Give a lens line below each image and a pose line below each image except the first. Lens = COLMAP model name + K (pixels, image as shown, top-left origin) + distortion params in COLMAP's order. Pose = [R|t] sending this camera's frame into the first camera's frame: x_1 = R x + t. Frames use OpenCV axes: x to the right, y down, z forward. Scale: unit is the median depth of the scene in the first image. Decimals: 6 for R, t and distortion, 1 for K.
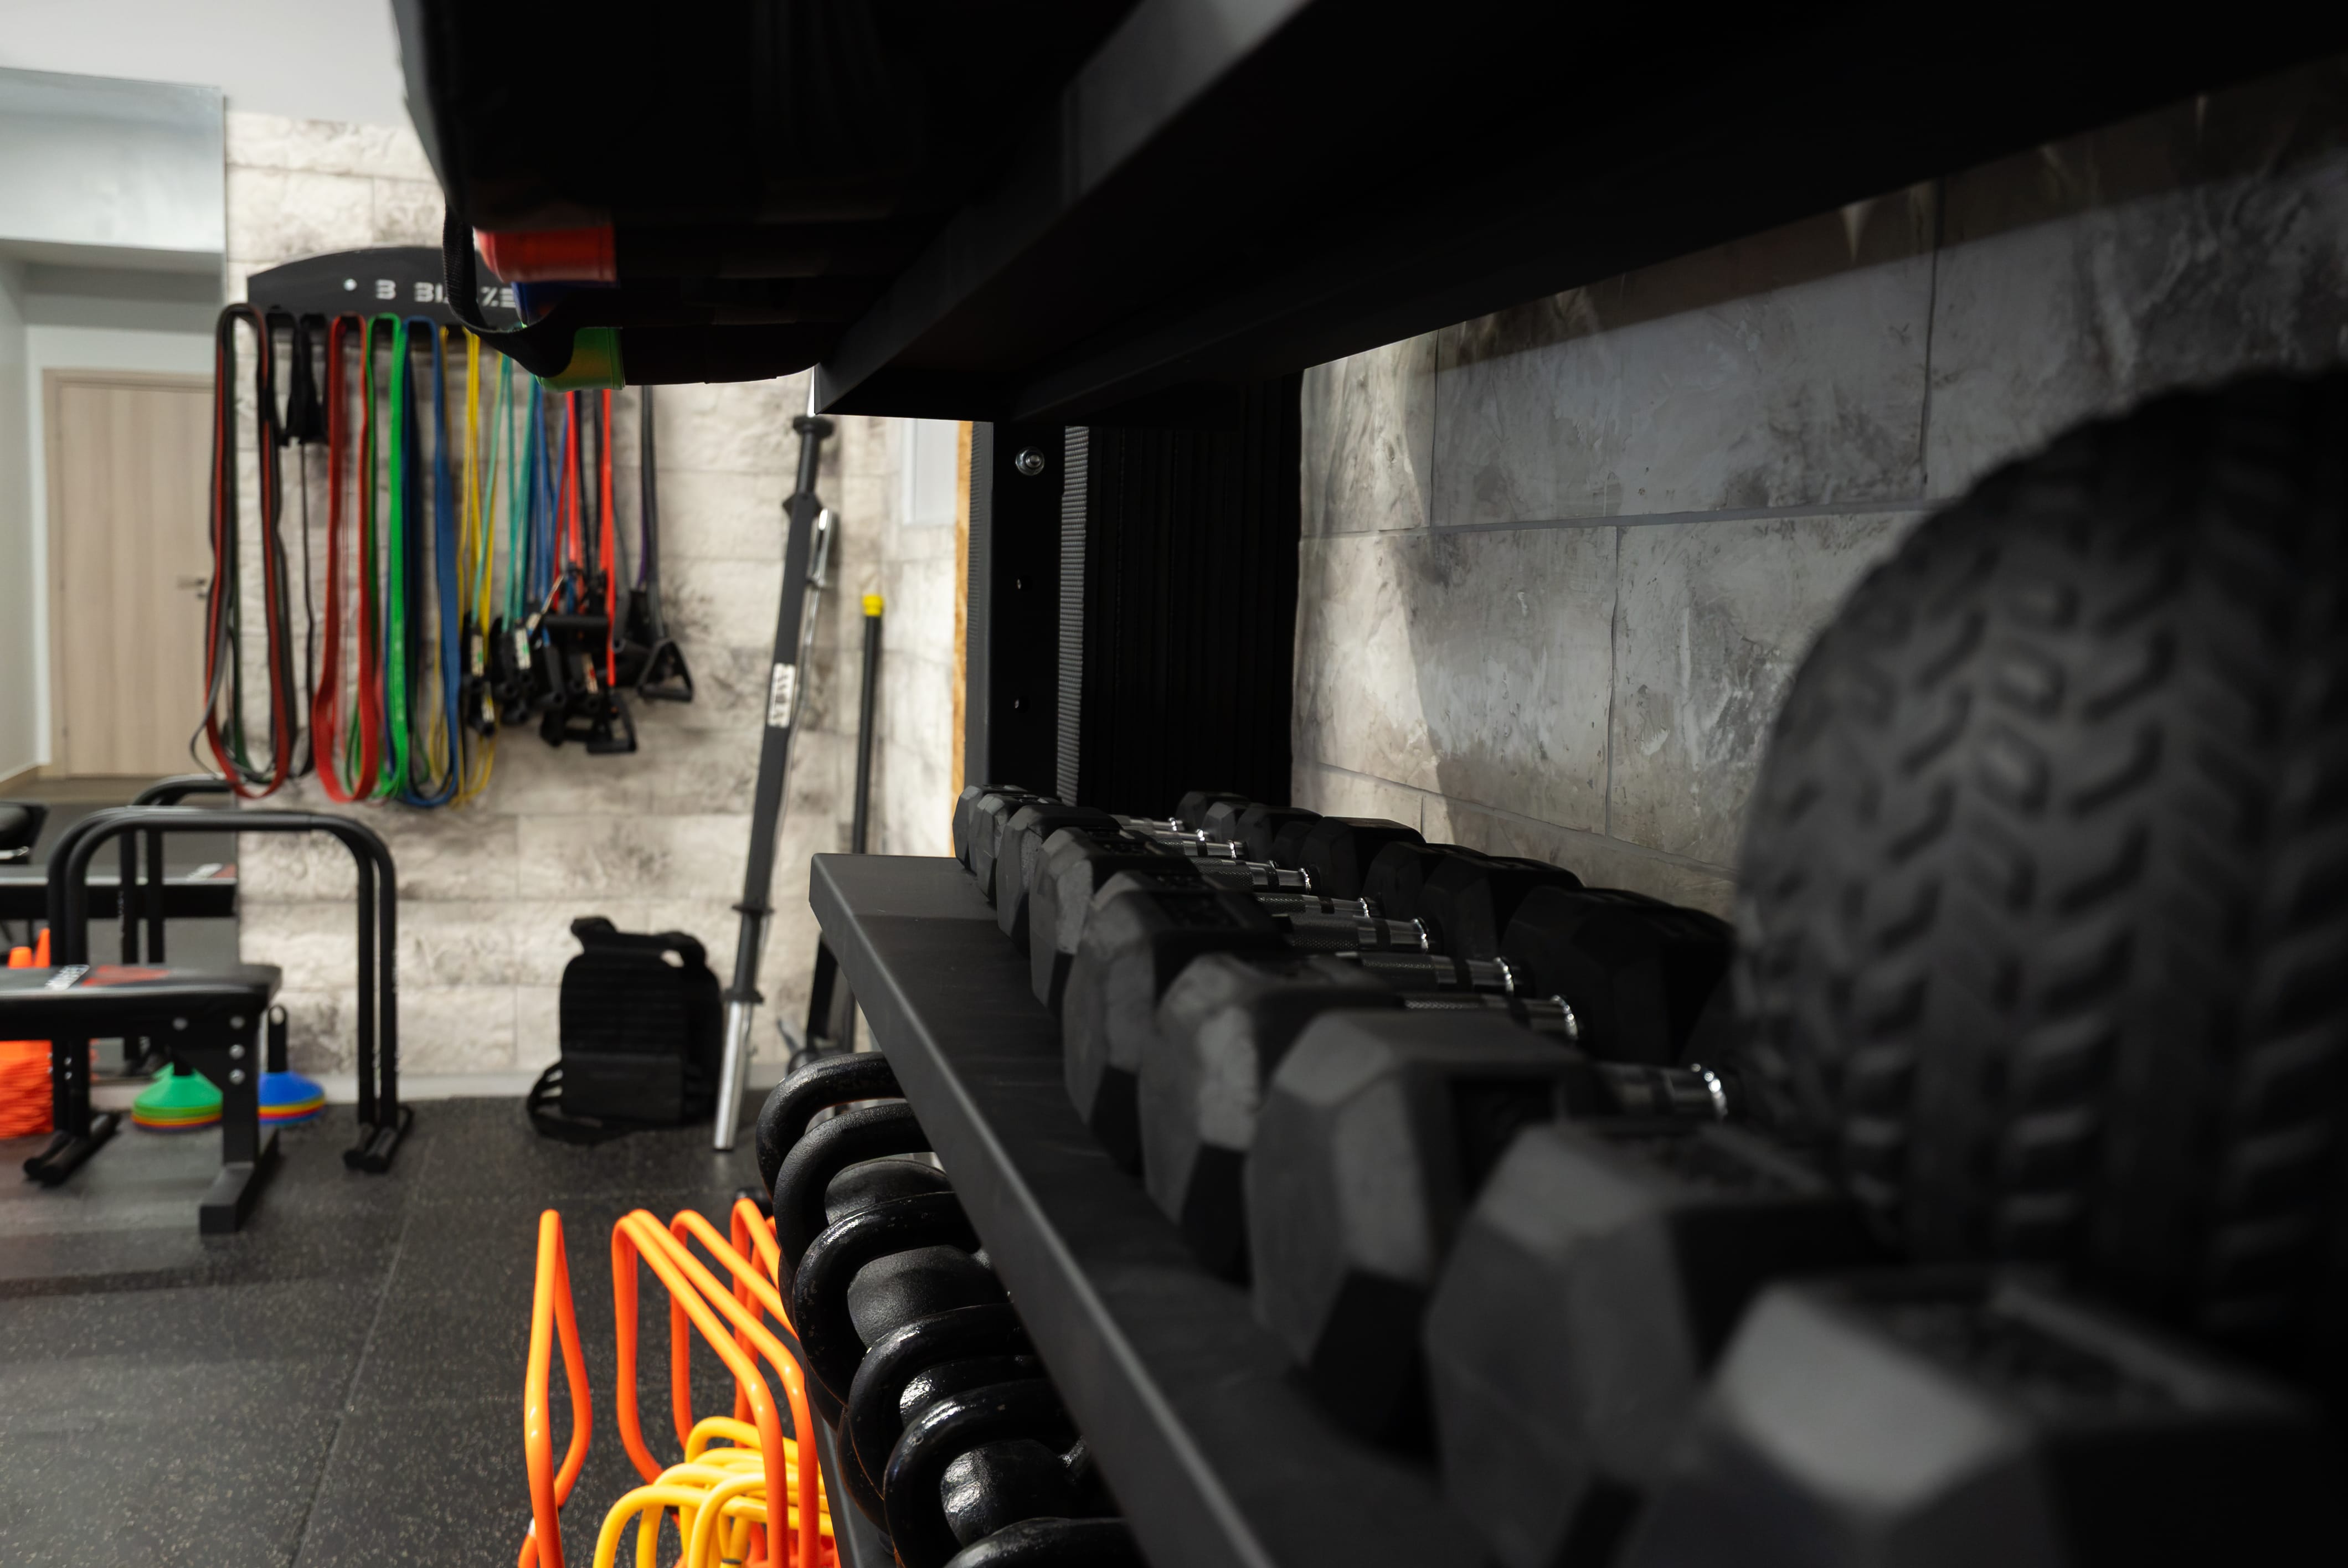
lens RADIAL K [[1965.1, 0, 1169.6], [0, 1965.1, 783.3], [0, 0, 1]] dist [0.002258, -0.001533]
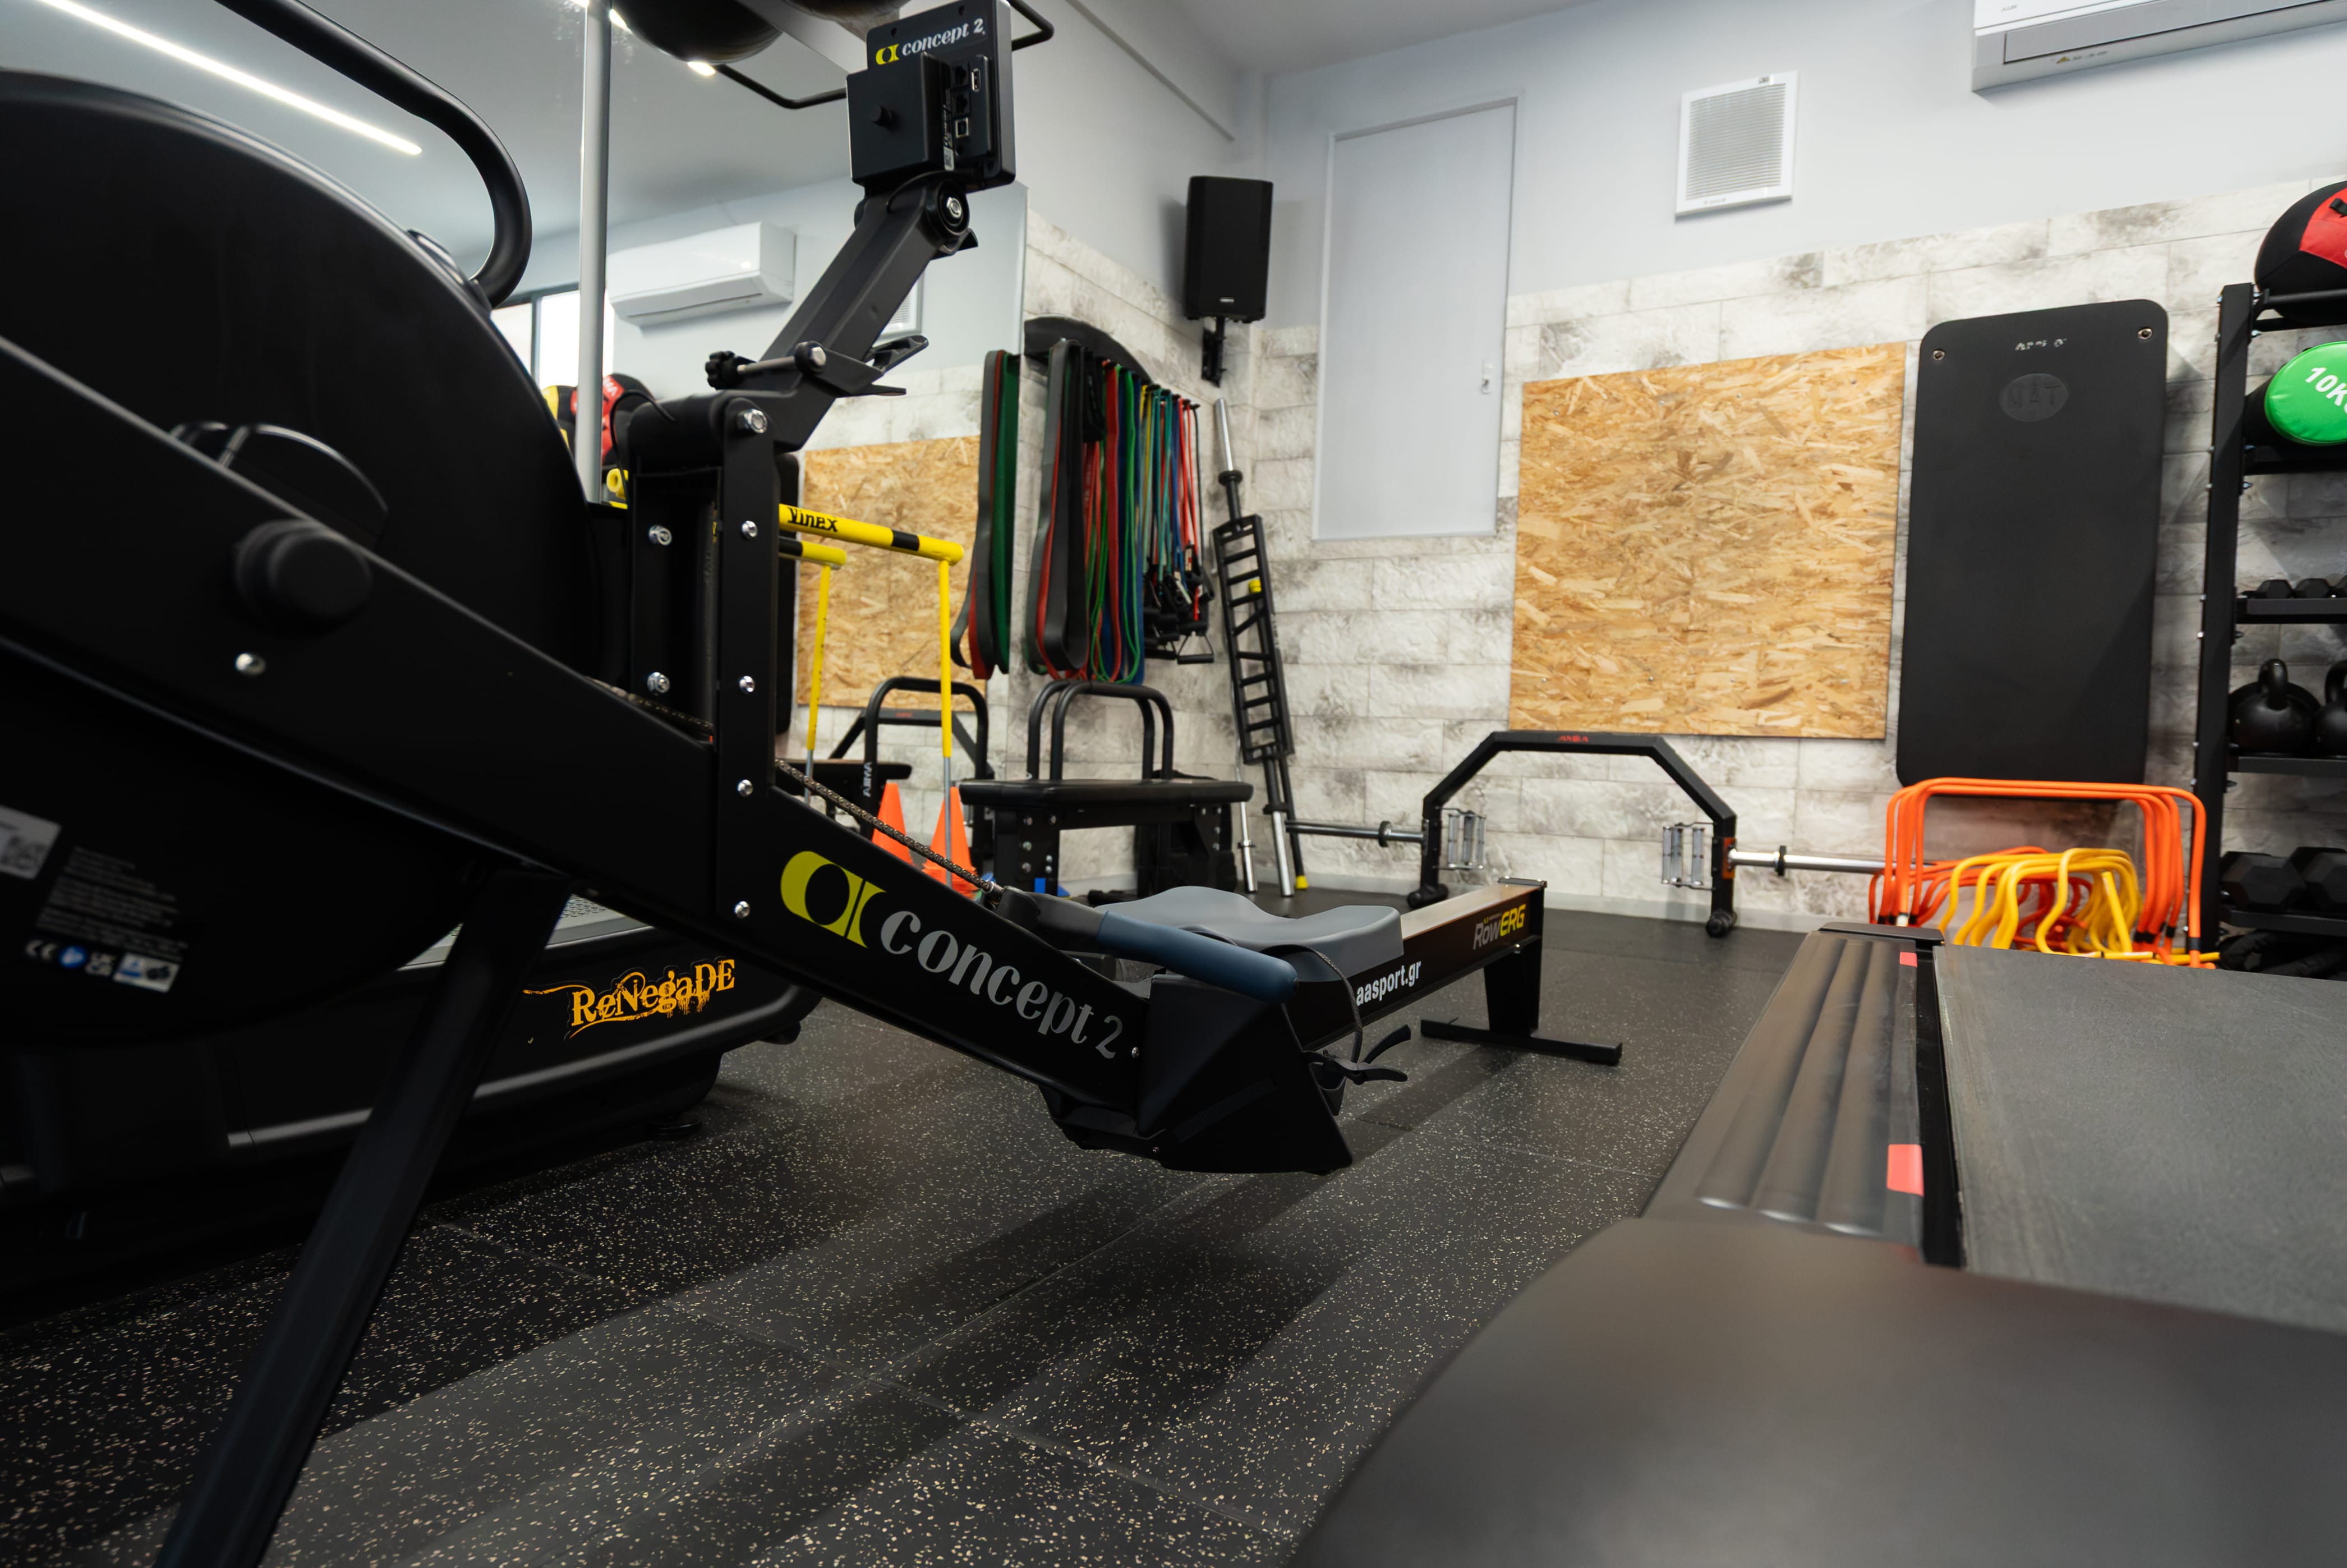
lens RADIAL K [[1335.2, 0, 1171.2], [0, 1335.2, 782.7], [0, 0, 1]] dist [0.012349, 0.000339]
pose [[0.718257, -0.026190, 0.695284, -1.057686], [0.052416, 0.998488, -0.016538, 0.099042], [-0.693800, 0.048322, 0.718544, 0.233272]]
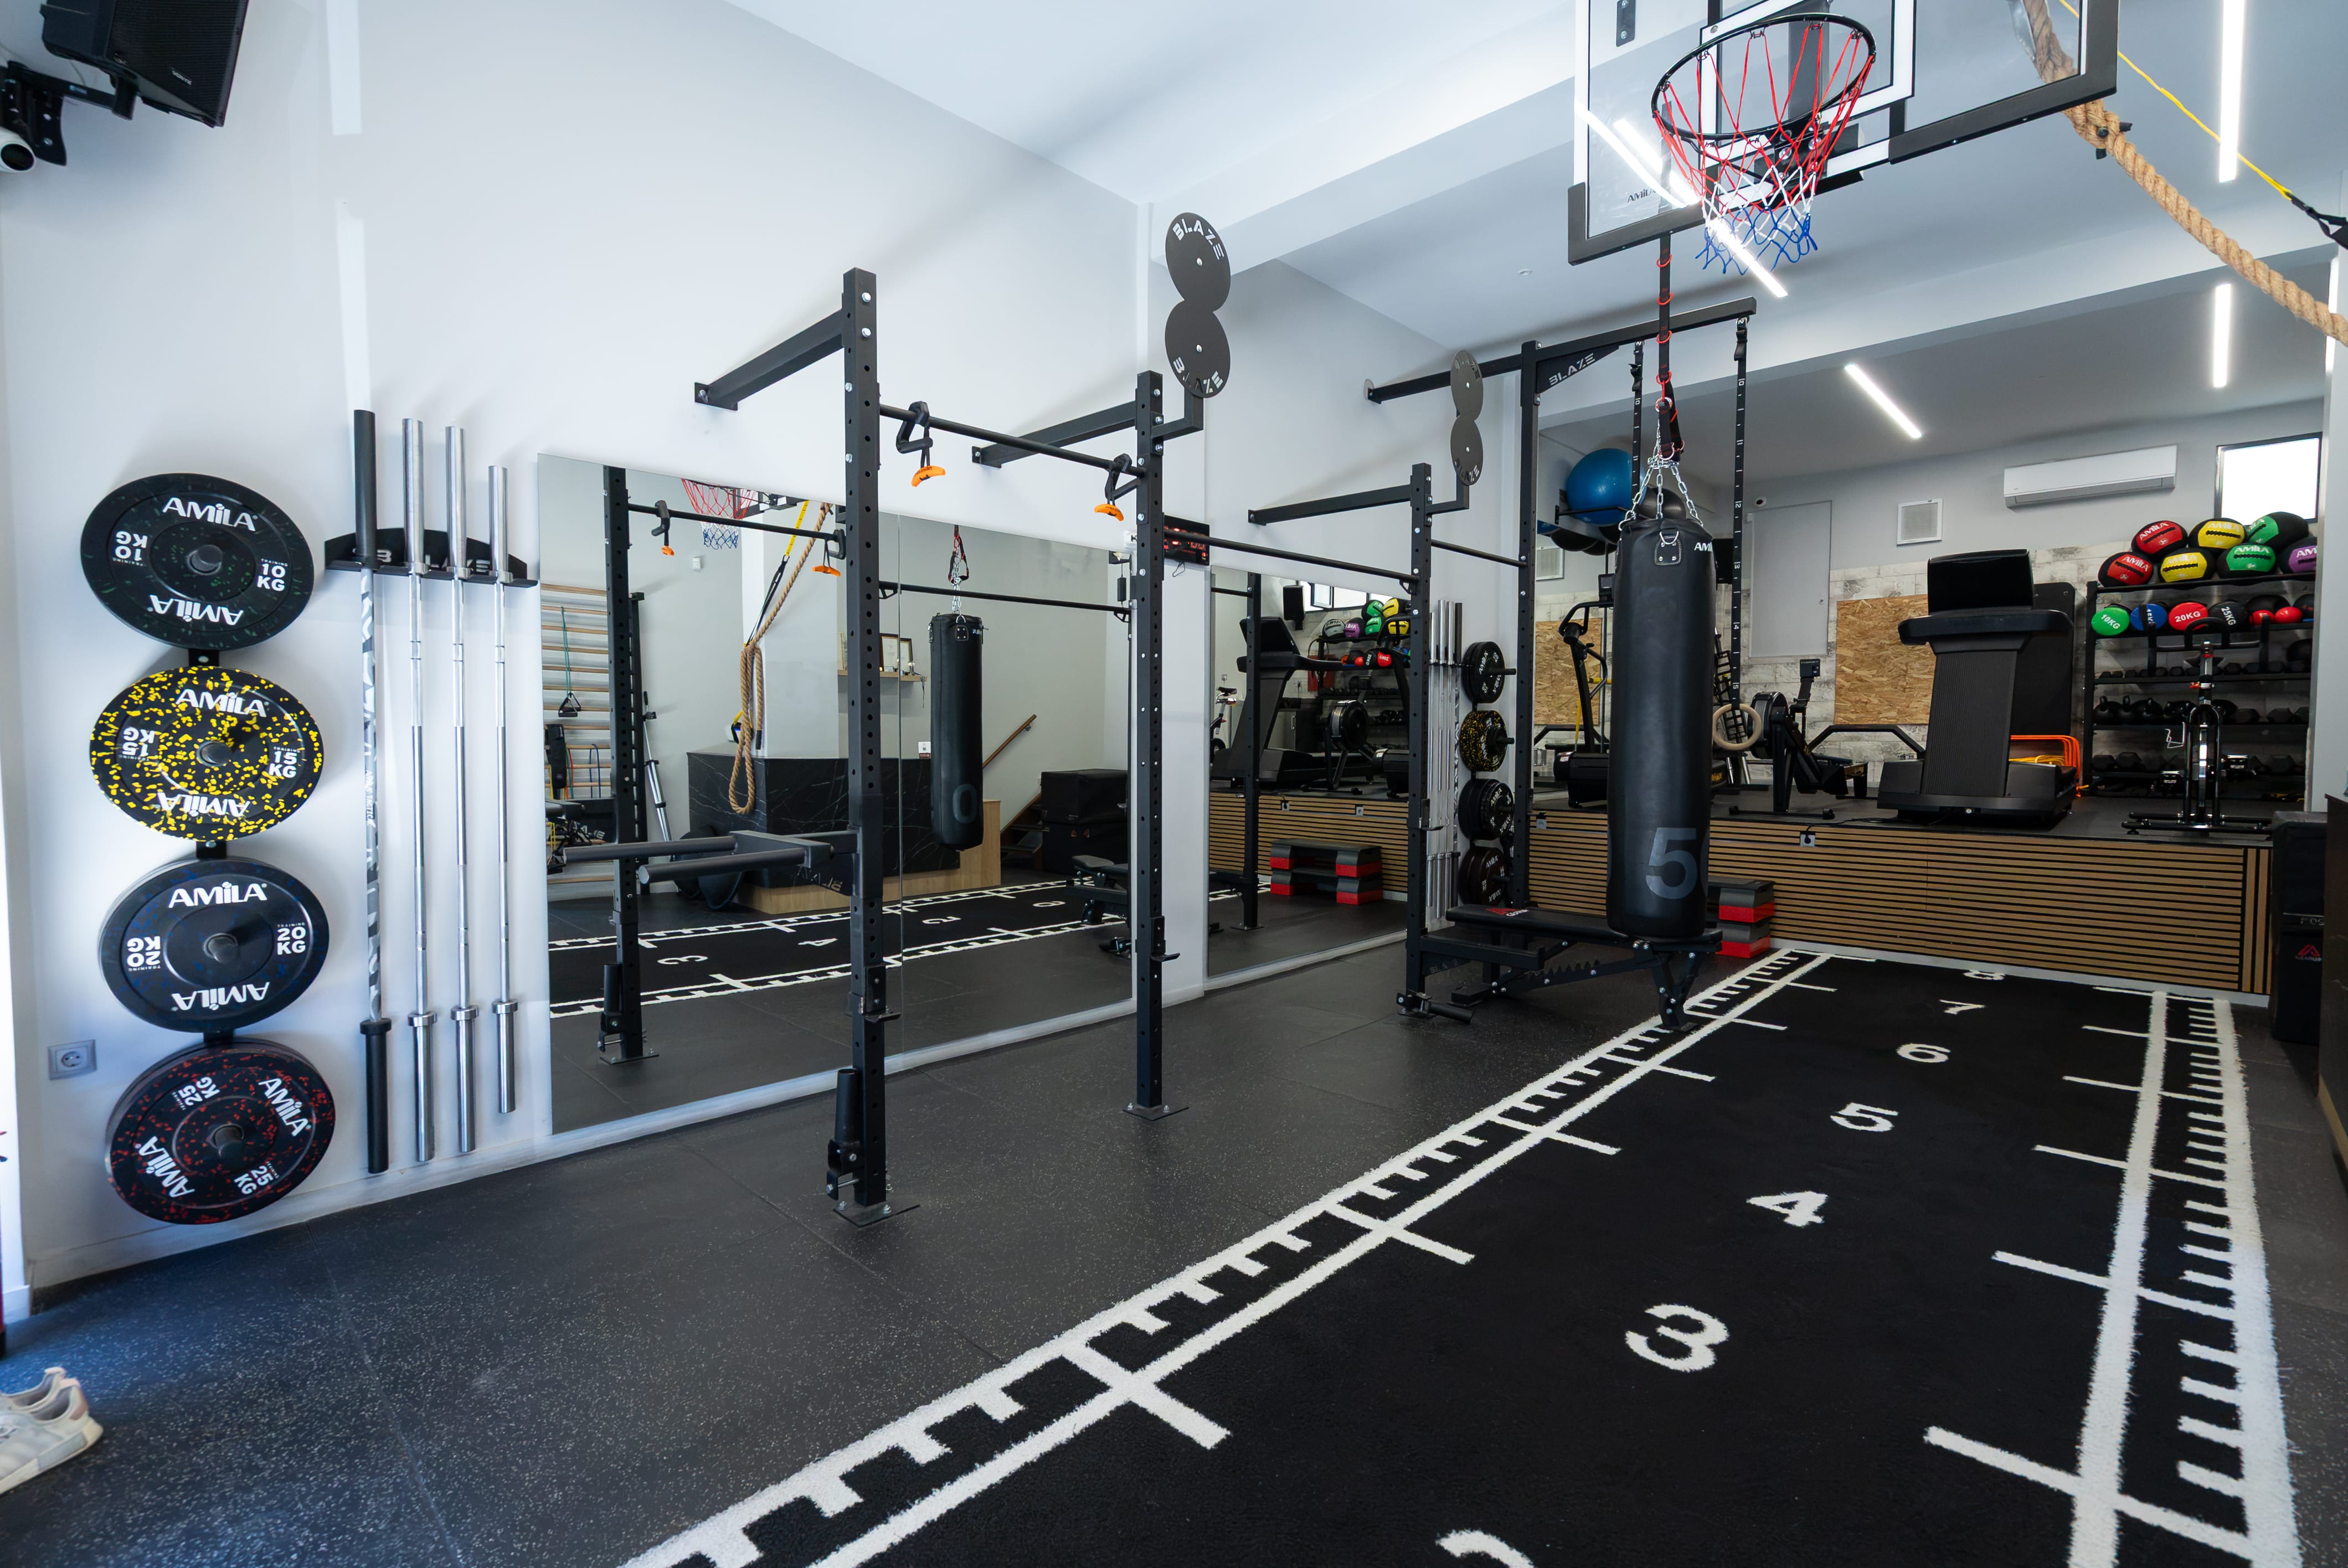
lens RADIAL K [[1063.2, 0, 1176.2], [0, 1063.2, 781.6], [0, 0, 1]] dist [-0.003506, 0.004920]
pose [[0.863162, -0.056752, 0.501727, -2.649985], [0.077385, 0.996793, -0.020382, 0.116593], [-0.498961, 0.056419, 0.864786, -0.530688]]
